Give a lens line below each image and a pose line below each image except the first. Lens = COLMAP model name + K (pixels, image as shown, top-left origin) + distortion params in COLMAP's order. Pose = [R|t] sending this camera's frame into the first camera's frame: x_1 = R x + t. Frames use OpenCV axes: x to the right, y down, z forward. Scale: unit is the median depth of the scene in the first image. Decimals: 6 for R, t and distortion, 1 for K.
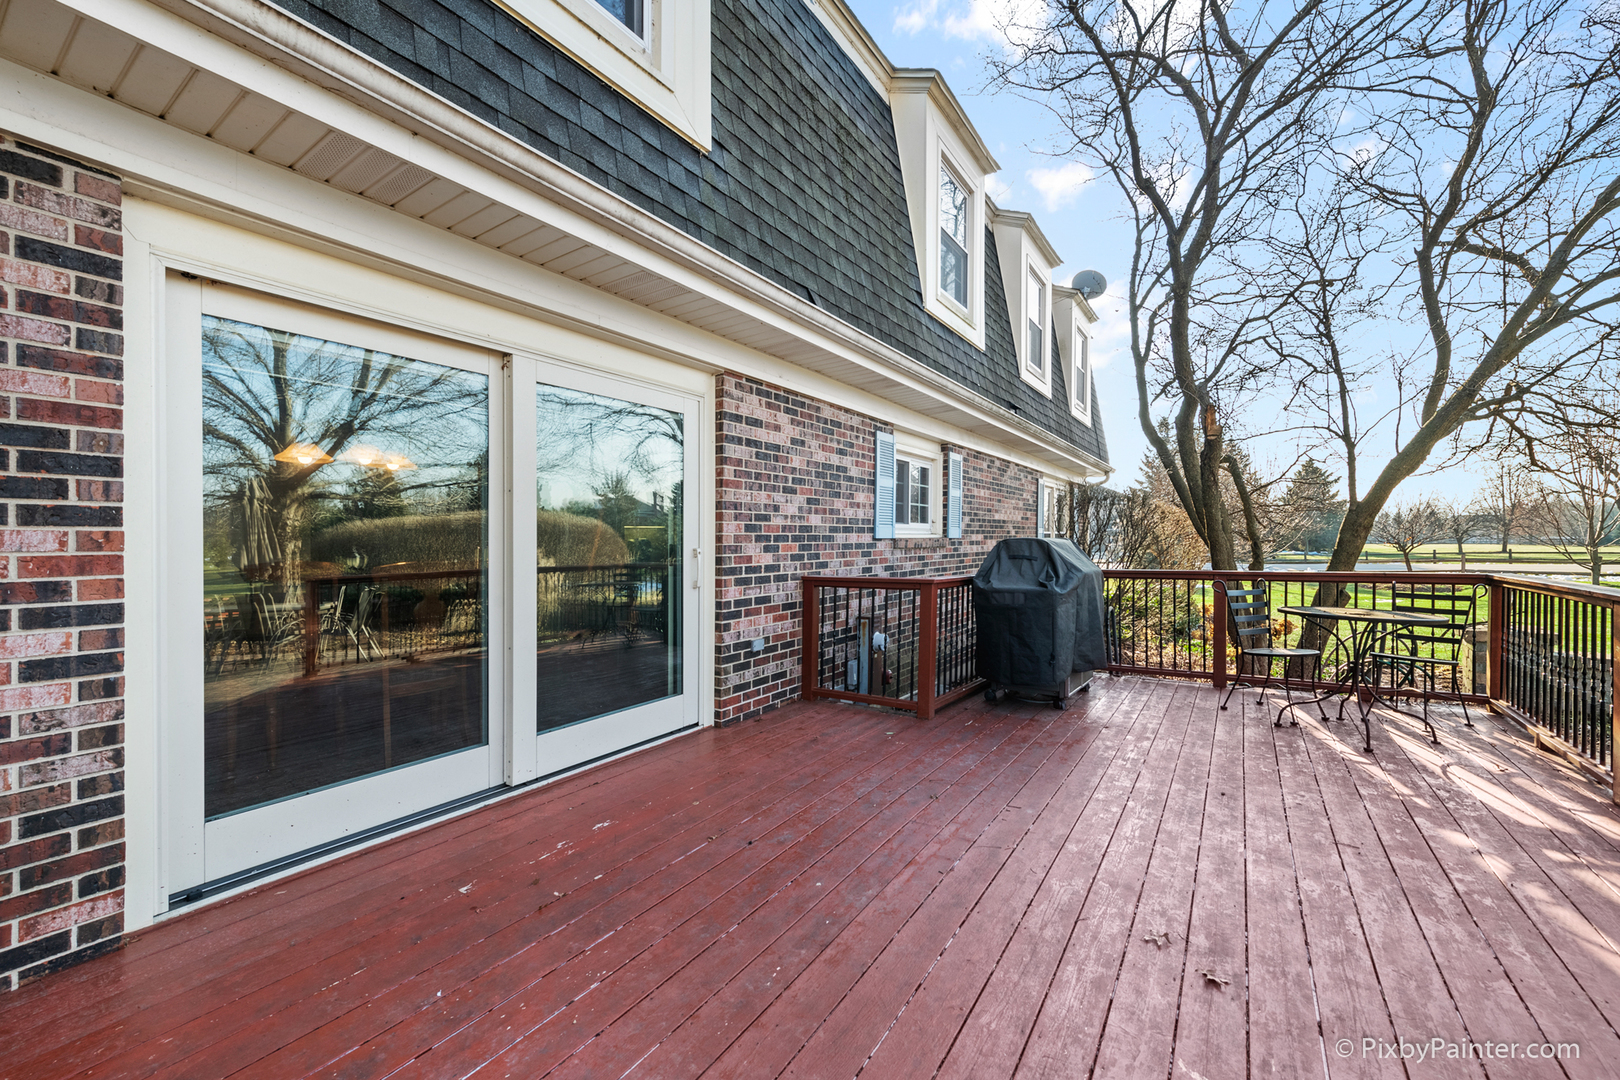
lens RADIAL K [[646.9, 0, 801.1], [0, 646.9, 562.5], [0, 0, 1]] dist [0.003566, 0.000069]
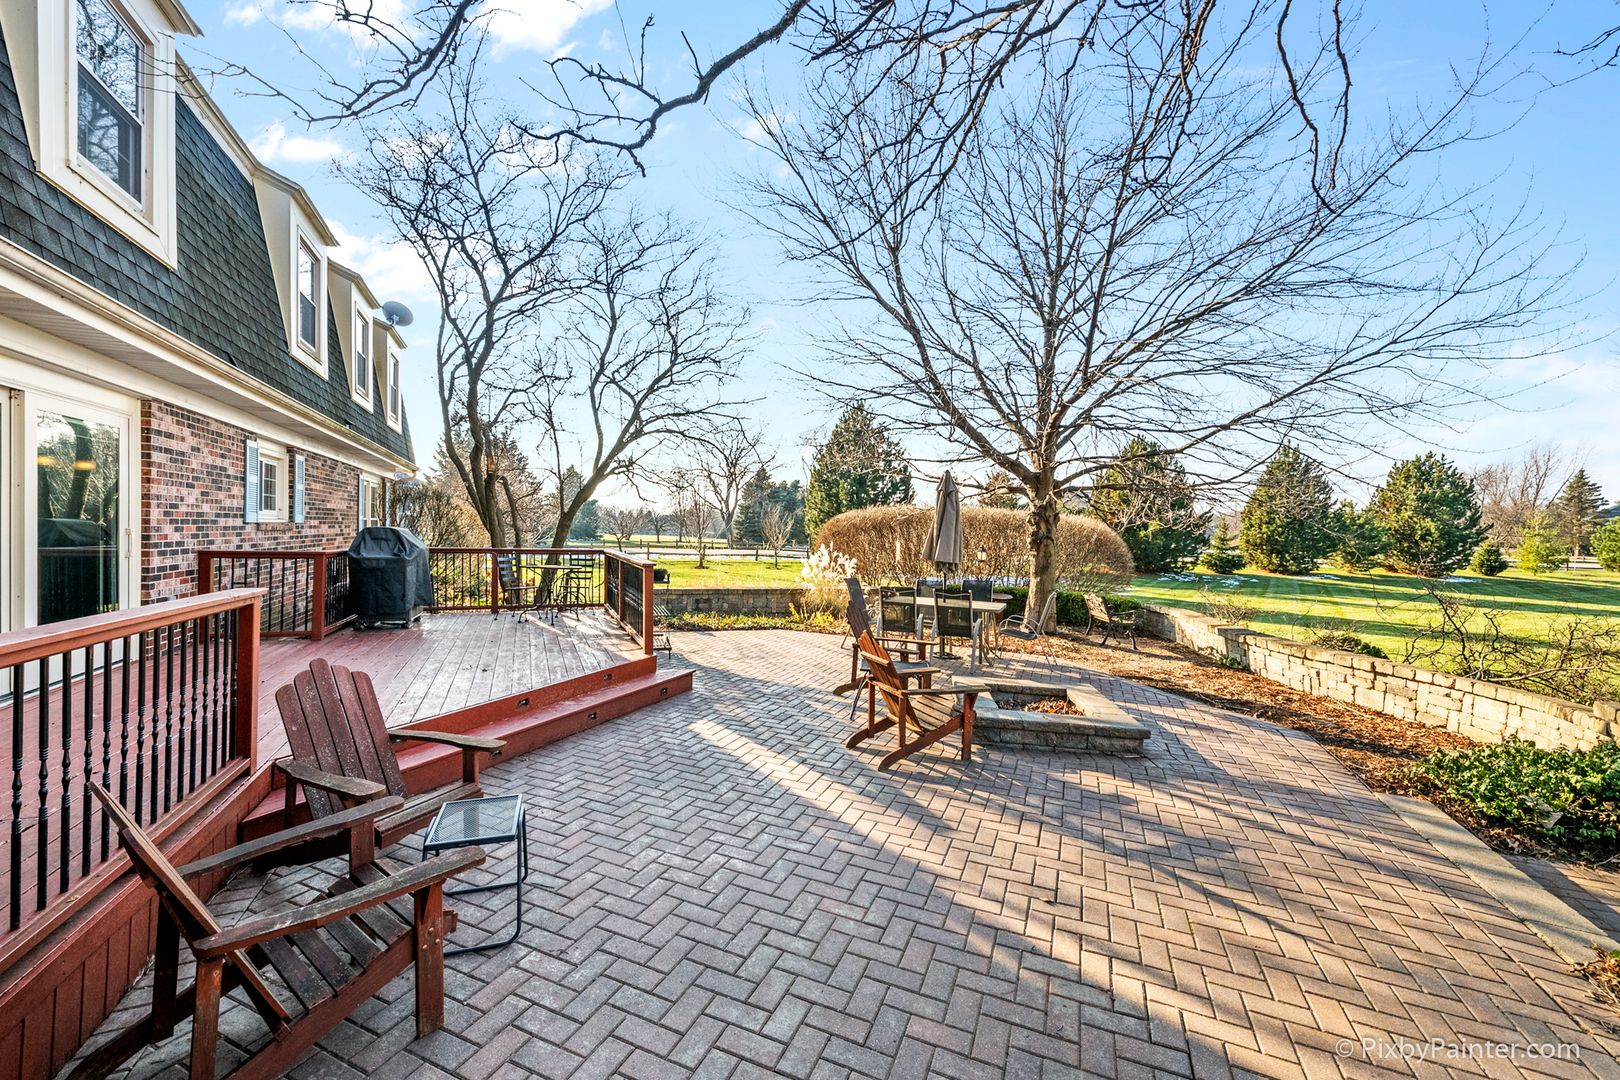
lens RADIAL K [[646.9, 0, 801.1], [0, 646.9, 562.5], [0, 0, 1]] dist [0.003566, 0.000069]
pose [[0.539007, -0.013189, 0.842198, -0.394843], [-0.006861, 0.999775, 0.020048, 0.009637], [-0.842273, -0.016584, 0.538795, -0.660778]]
